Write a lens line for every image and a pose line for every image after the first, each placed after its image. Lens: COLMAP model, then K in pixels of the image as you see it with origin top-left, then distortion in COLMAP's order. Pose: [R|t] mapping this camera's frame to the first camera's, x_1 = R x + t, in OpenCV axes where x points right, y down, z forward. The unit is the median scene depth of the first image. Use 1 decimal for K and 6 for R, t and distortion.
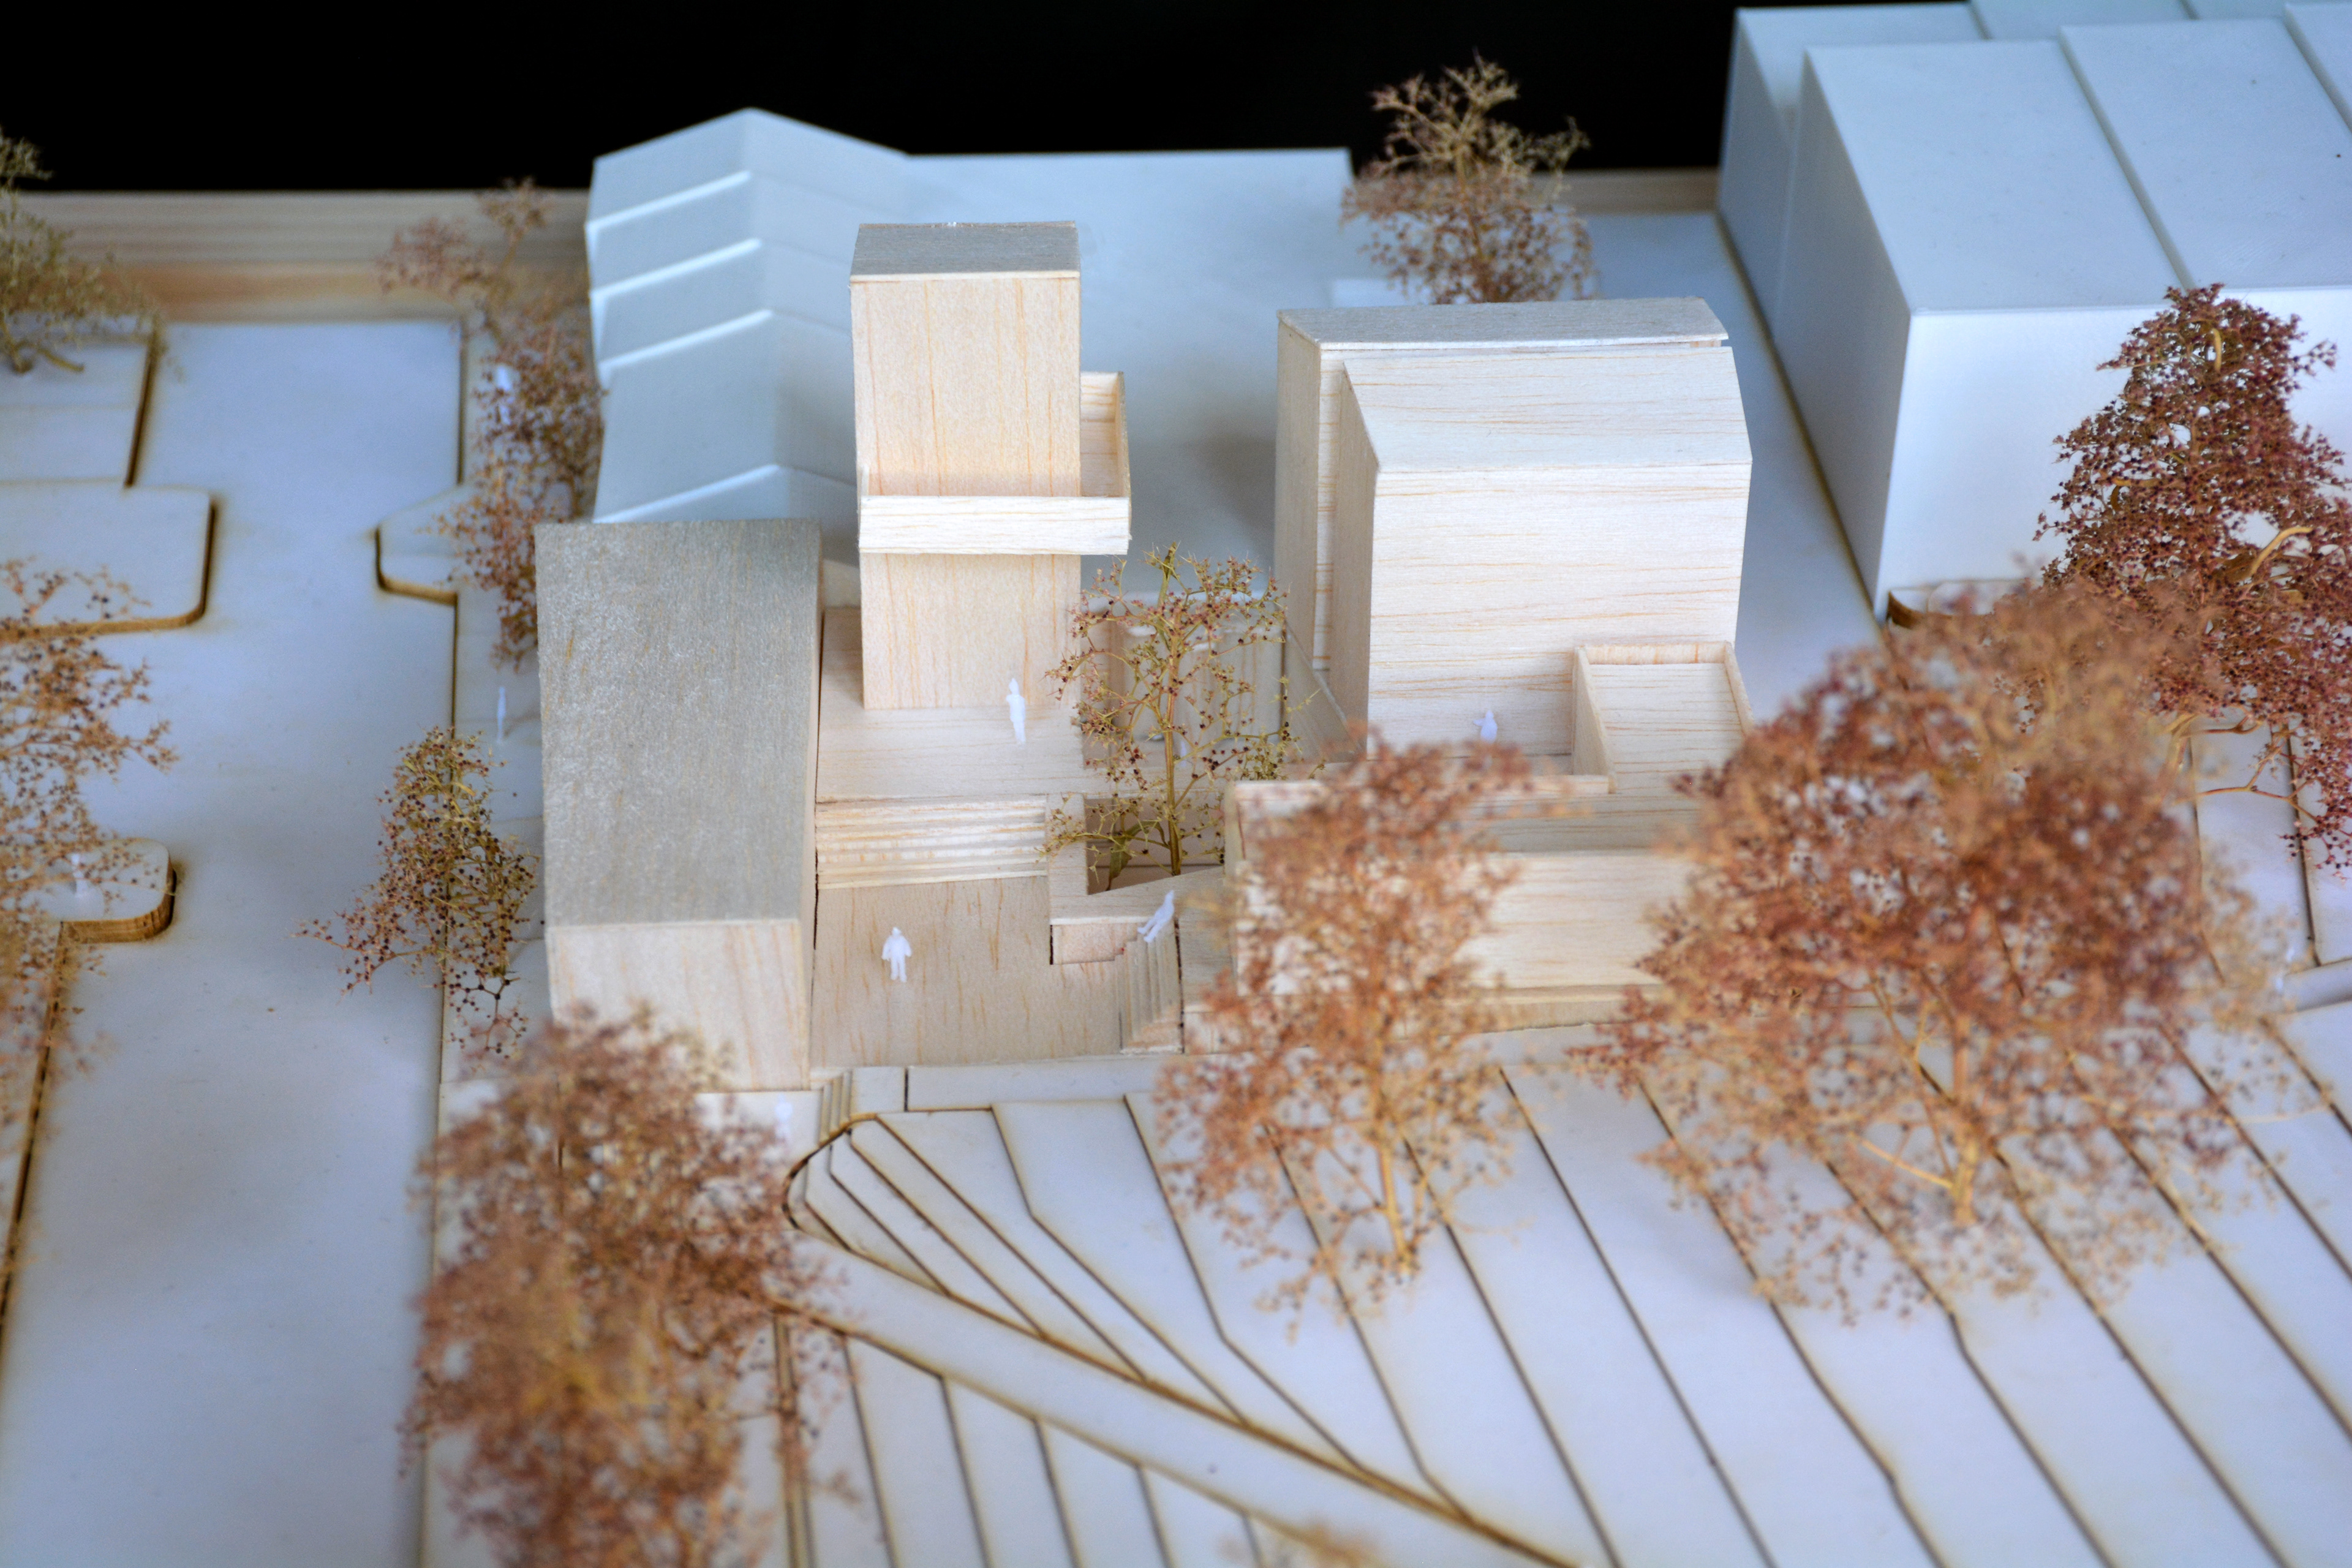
lens RADIAL K [[3943.5, 0, 1176.0], [0, 3943.5, 784.0], [0, 0, 1]] dist [0.190245, 0.090271]
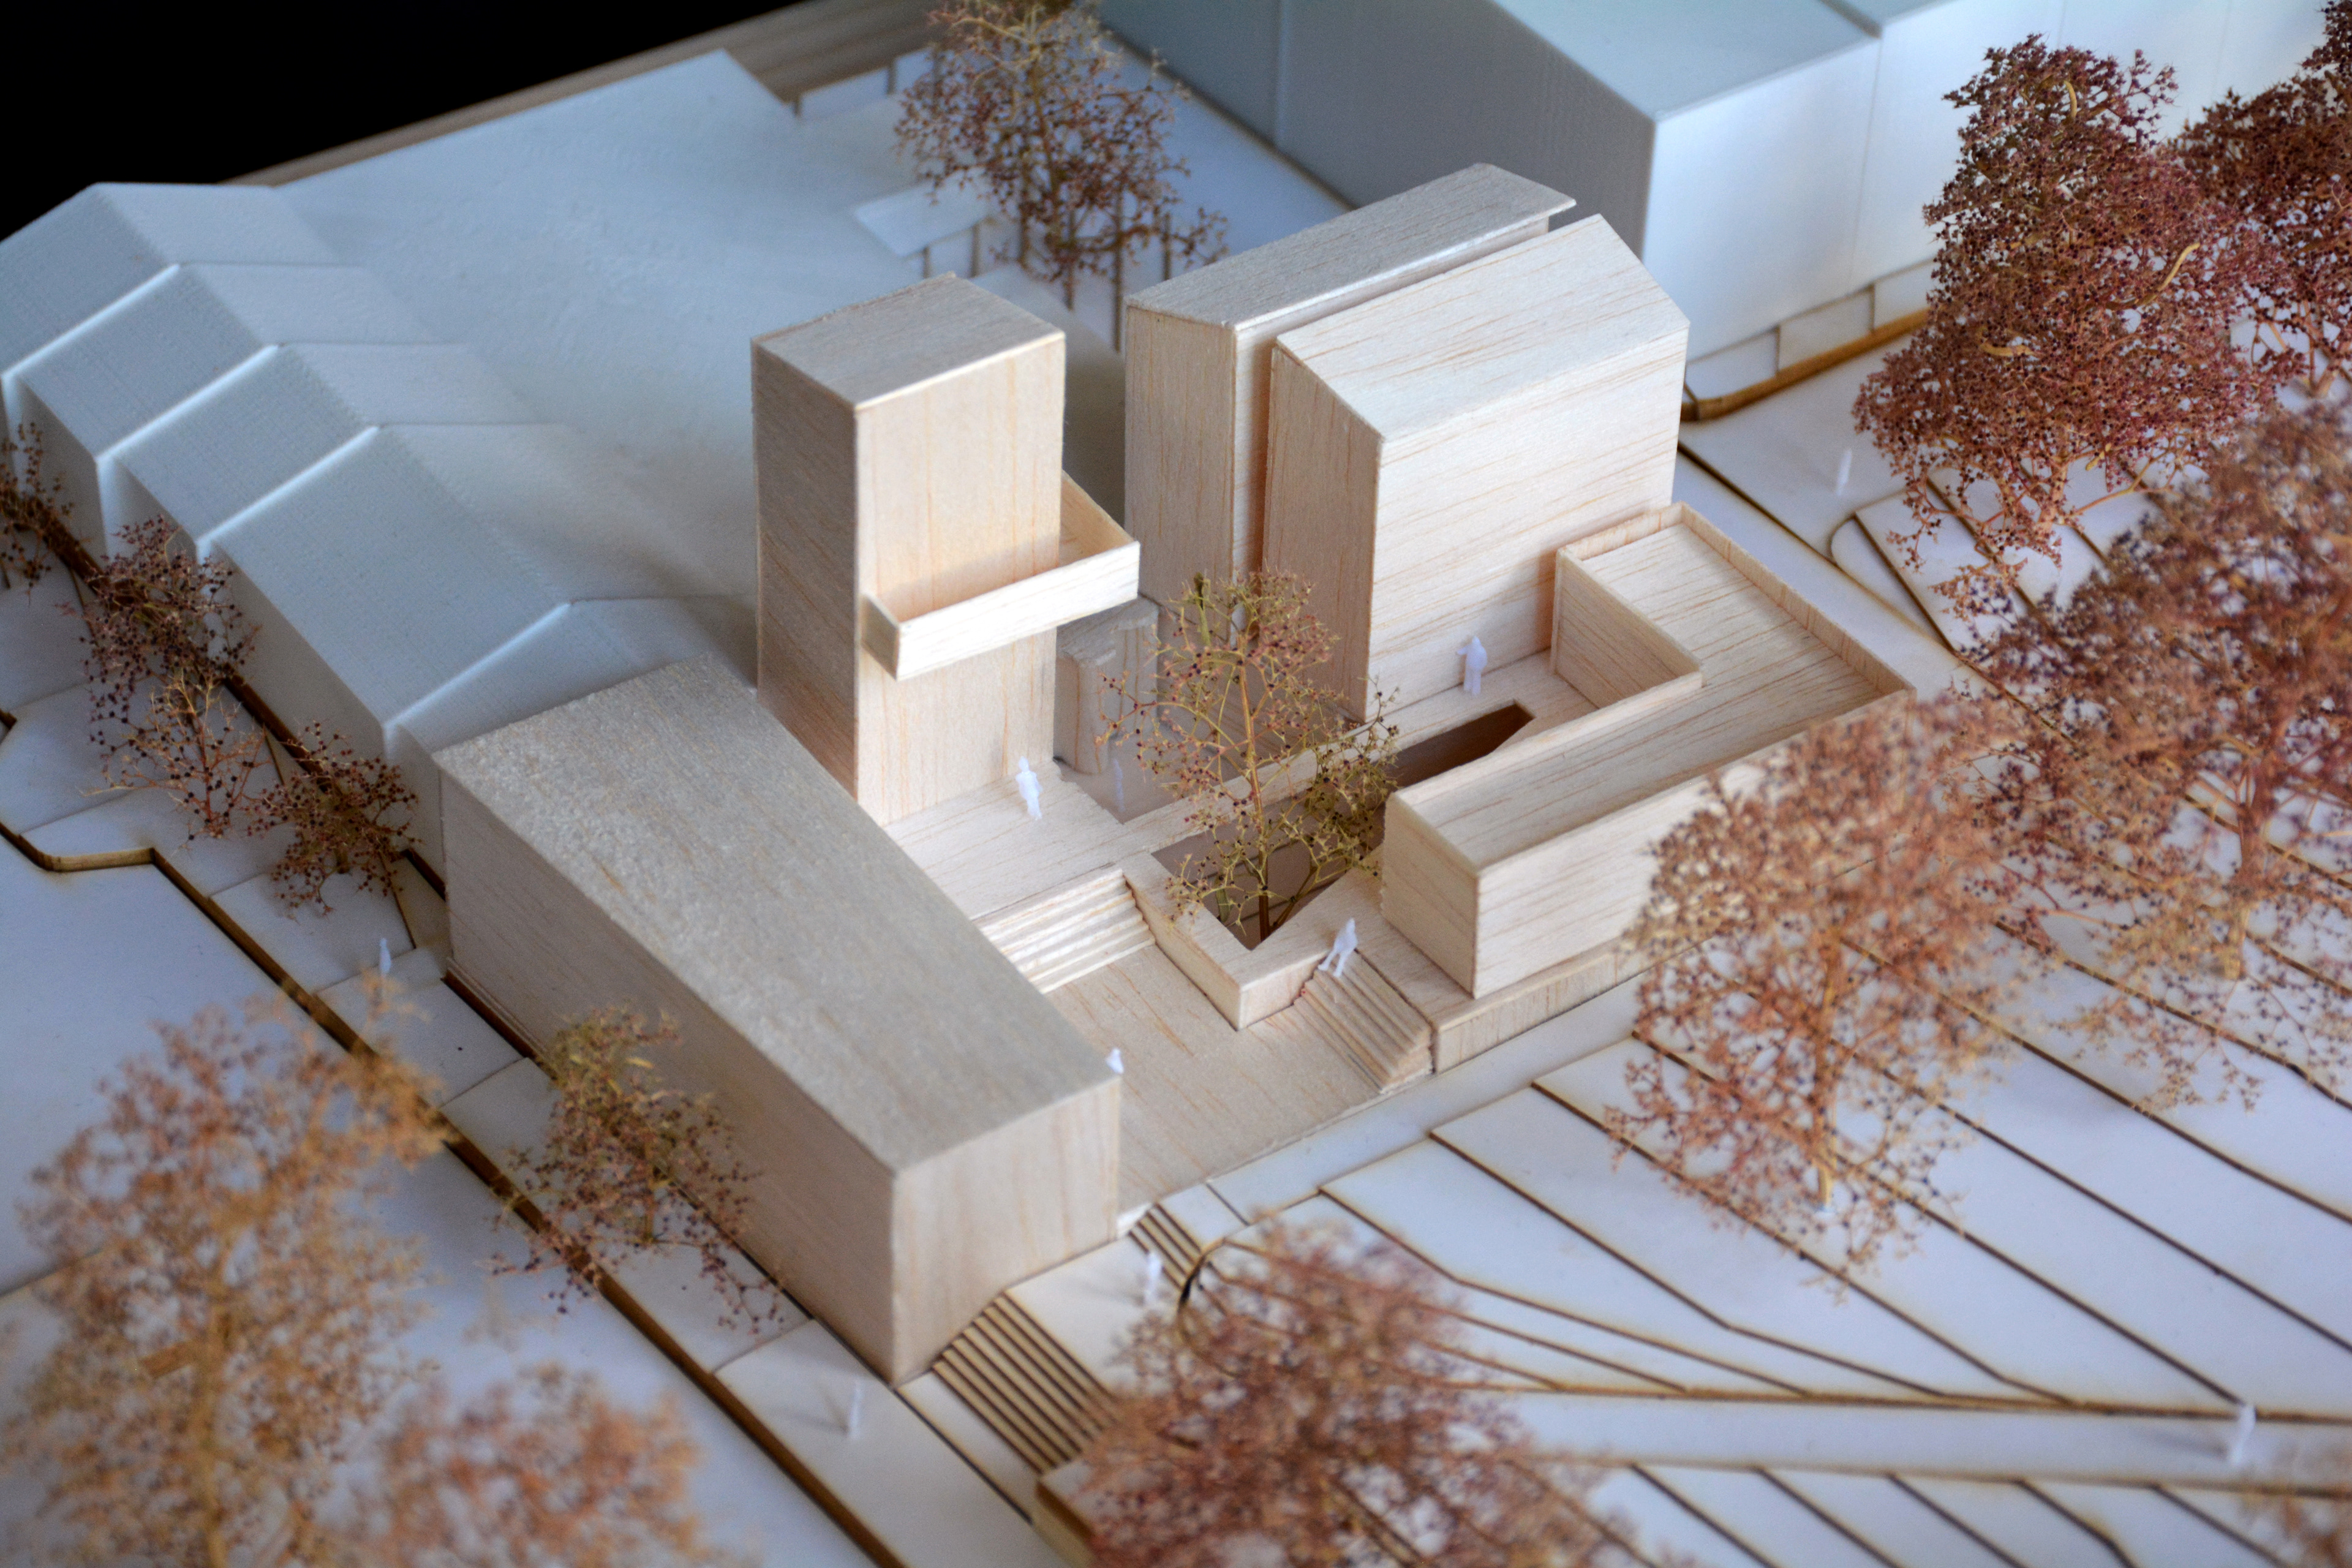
lens RADIAL K [[4879.1, 0, 1176.0], [0, 4879.1, 784.0], [0, 0, 1]] dist [0.475253, -0.218520]
pose [[0.860504, -0.315844, 0.399719, -0.498204], [0.278067, 0.948626, 0.150955, -0.193862], [-0.426862, -0.018748, 0.904123, -0.075238]]
